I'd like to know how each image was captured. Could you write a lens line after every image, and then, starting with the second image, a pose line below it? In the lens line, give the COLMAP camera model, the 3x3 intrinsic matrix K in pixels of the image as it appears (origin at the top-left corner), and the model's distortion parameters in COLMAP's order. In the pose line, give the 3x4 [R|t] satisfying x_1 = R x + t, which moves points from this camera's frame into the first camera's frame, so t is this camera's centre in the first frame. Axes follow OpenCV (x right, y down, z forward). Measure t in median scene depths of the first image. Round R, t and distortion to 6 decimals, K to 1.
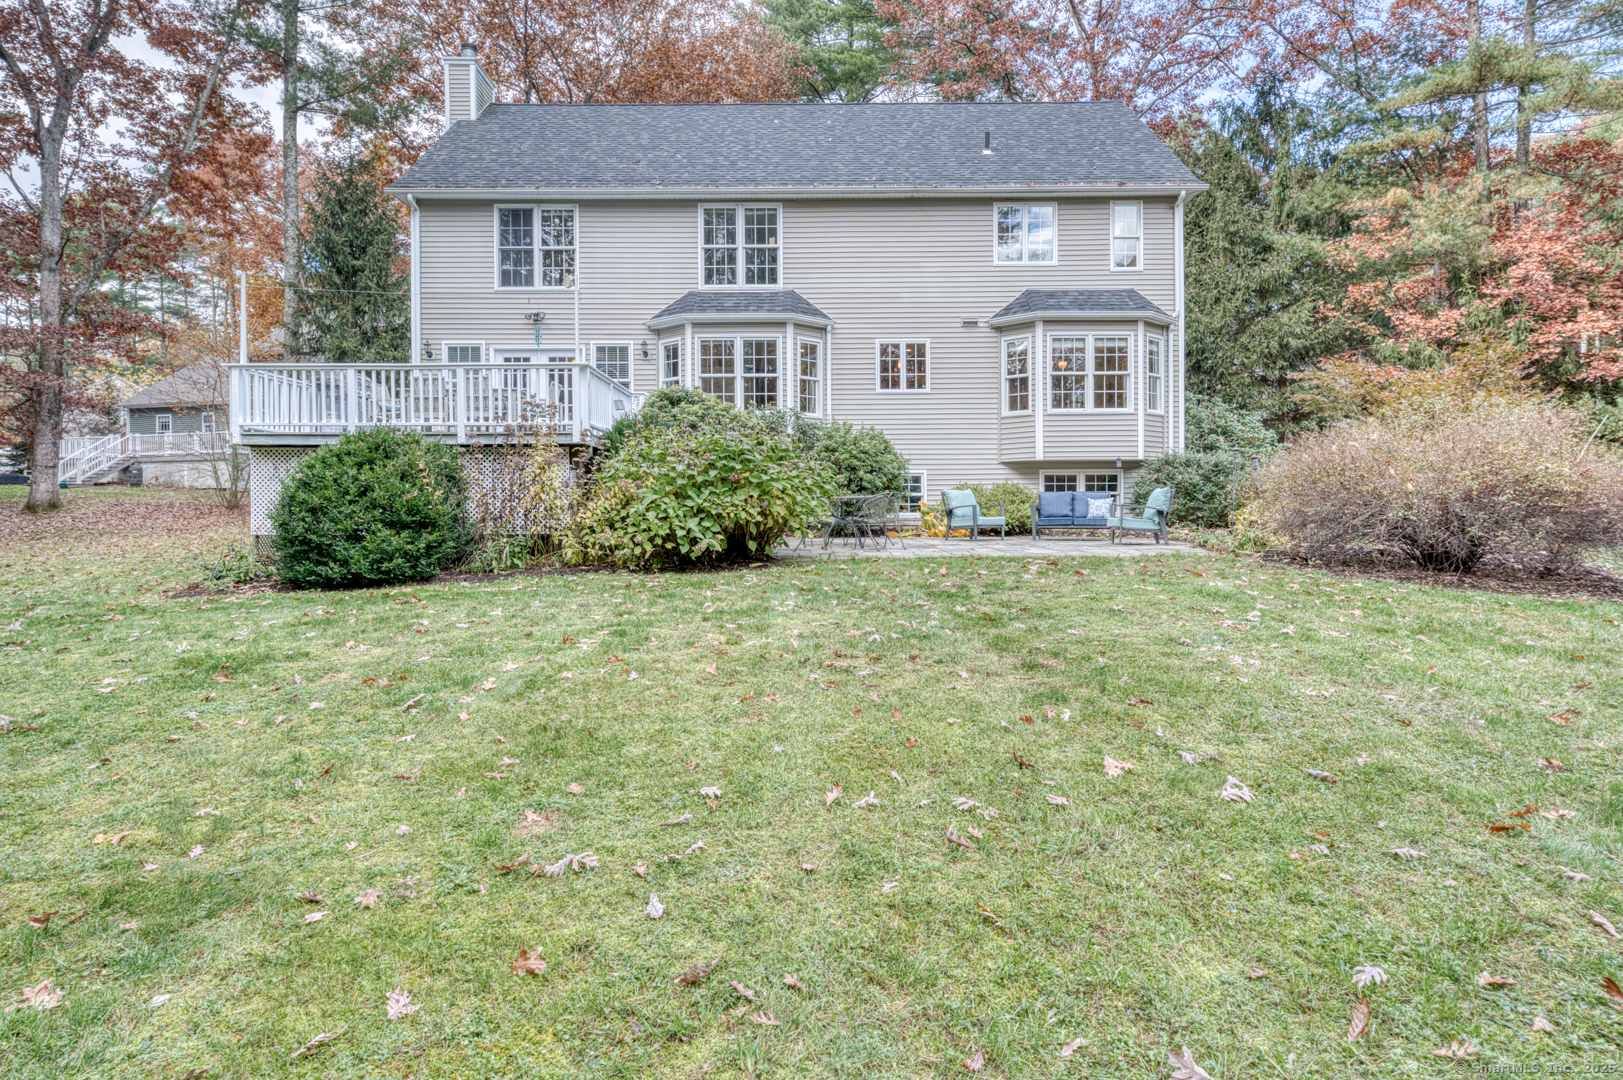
lens RADIAL K [[863.7, 0, 841.3], [0, 863.7, 524.1], [0, 0, 1]] dist [-0.002299, -0.000286]
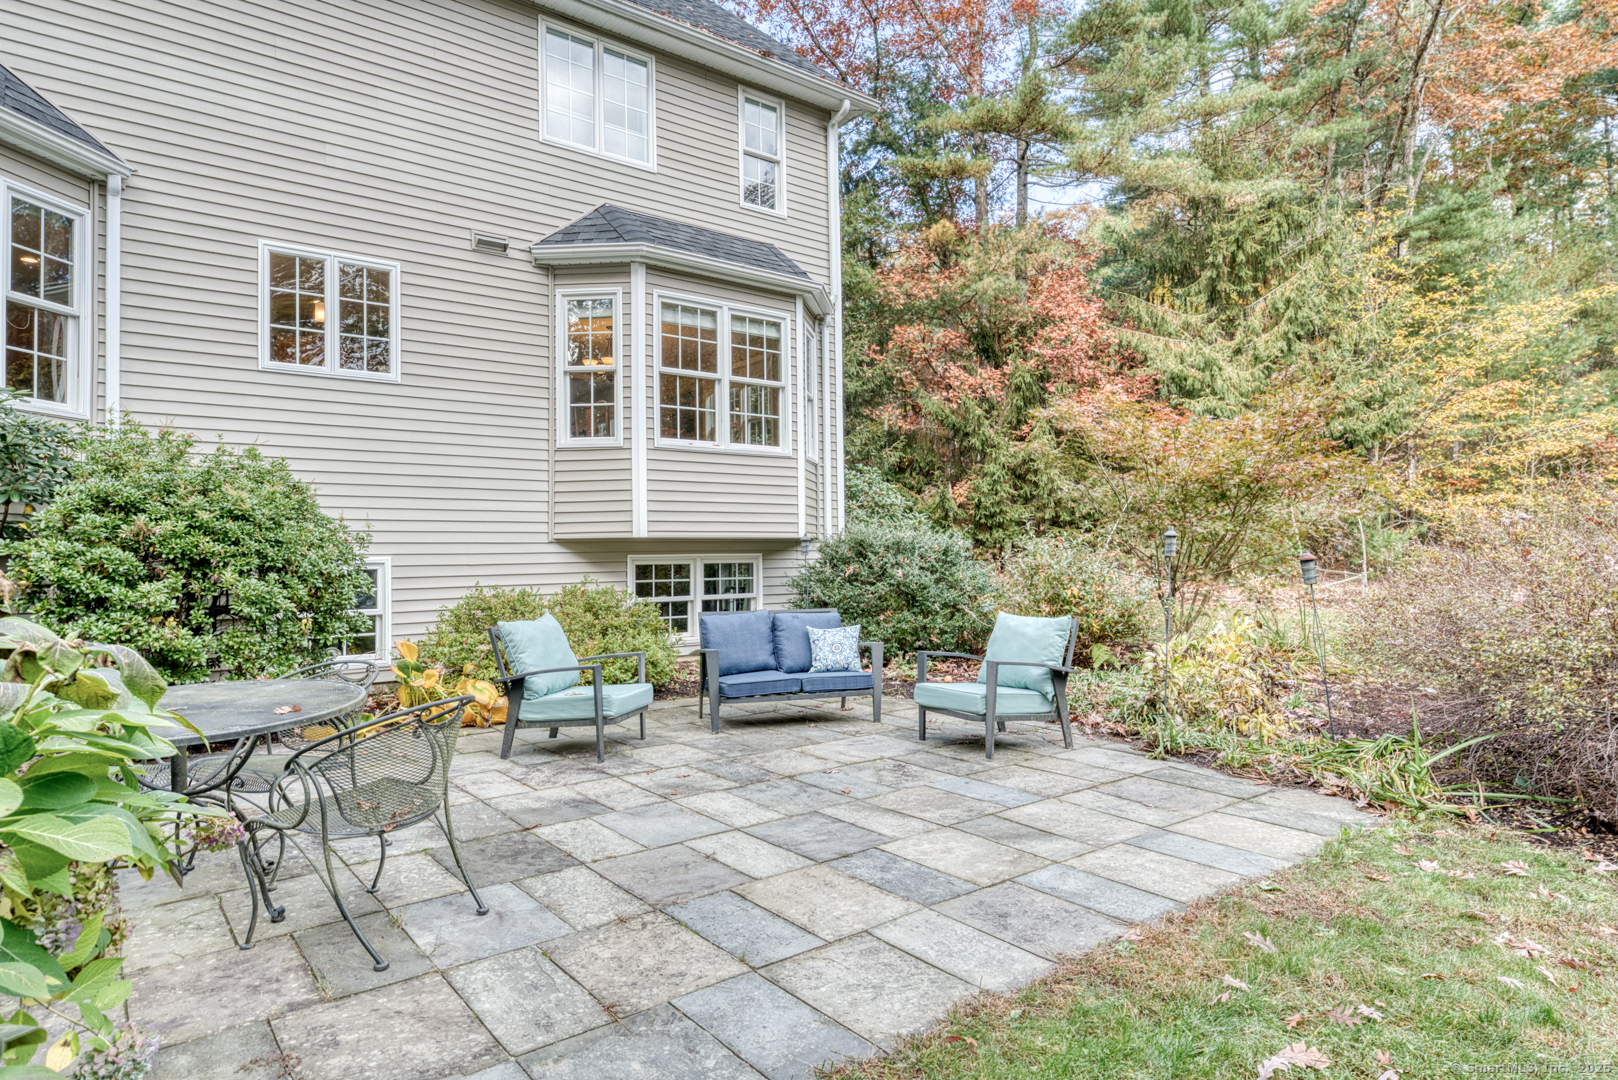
lens RADIAL K [[898.0, 0, 809.0], [0, 898.0, 540.0], [0, 0, 1]] dist [0.002404, -0.001190]
pose [[0.800536, 0.006375, 0.599251, -0.005707], [0.022797, 0.998896, -0.041082, -0.047904], [-0.598851, 0.046549, 0.799506, 0.512294]]
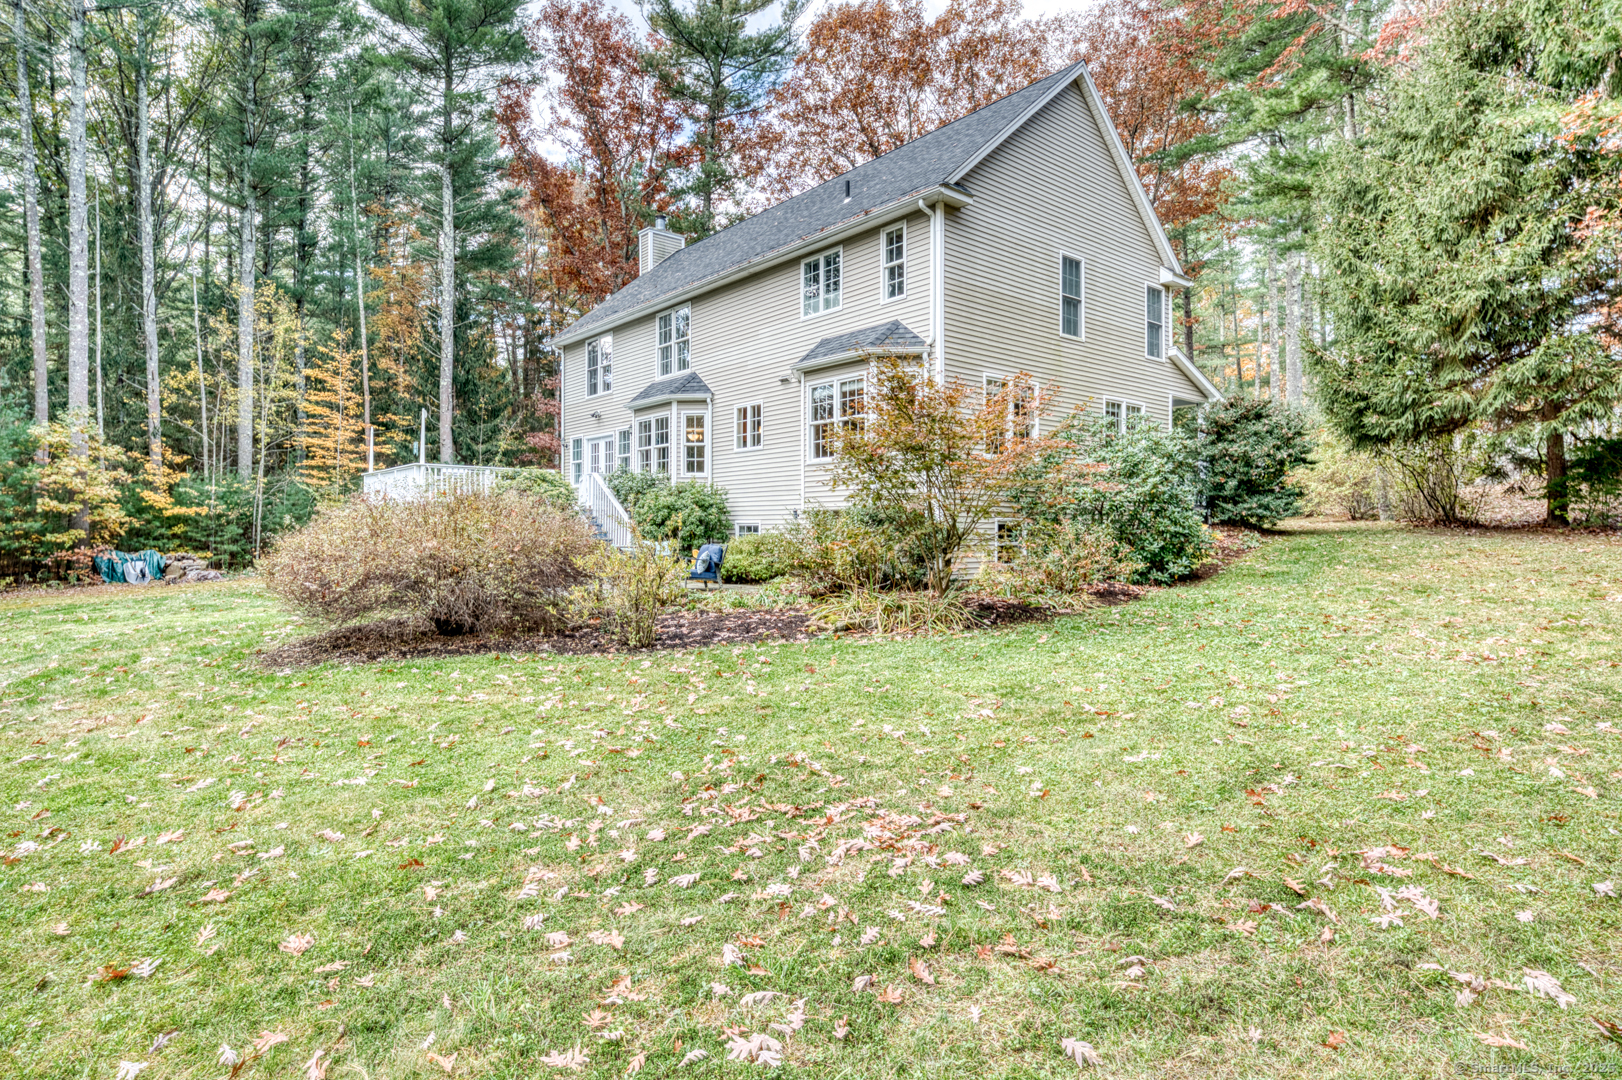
lens RADIAL K [[863.2, 0, 840.7], [0, 863.2, 524.1], [0, 0, 1]] dist [-0.002299, -0.000286]
pose [[0.664510, -0.001916, -0.747277, 0.986527], [-0.013917, 0.999792, -0.014939, -0.043084], [0.747150, 0.020327, 0.664345, 0.358594]]
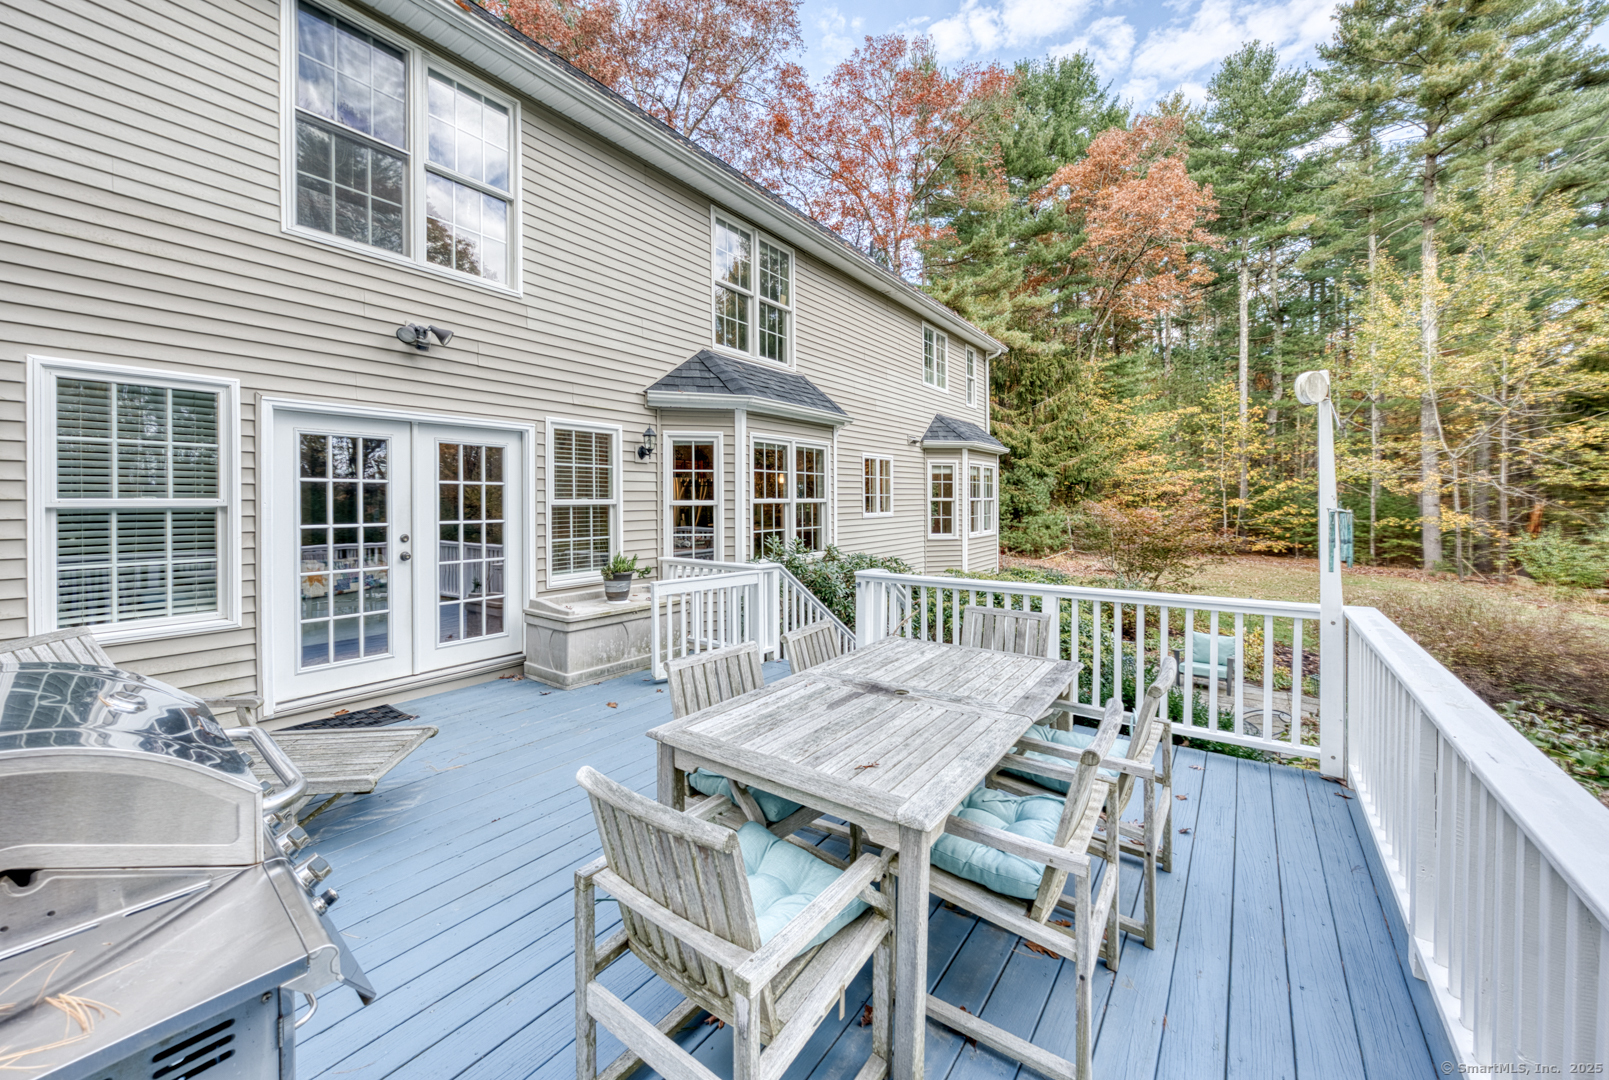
lens RADIAL K [[612.4, 0, 779.9], [0, 612.4, 504.4], [0, 0, 1]] dist [-0.008568, -0.000109]
pose [[0.606469, -0.003760, 0.795098, -0.474385], [0.016415, 0.999835, -0.007793, -0.162579], [-0.794938, 0.017778, 0.606431, 0.715425]]
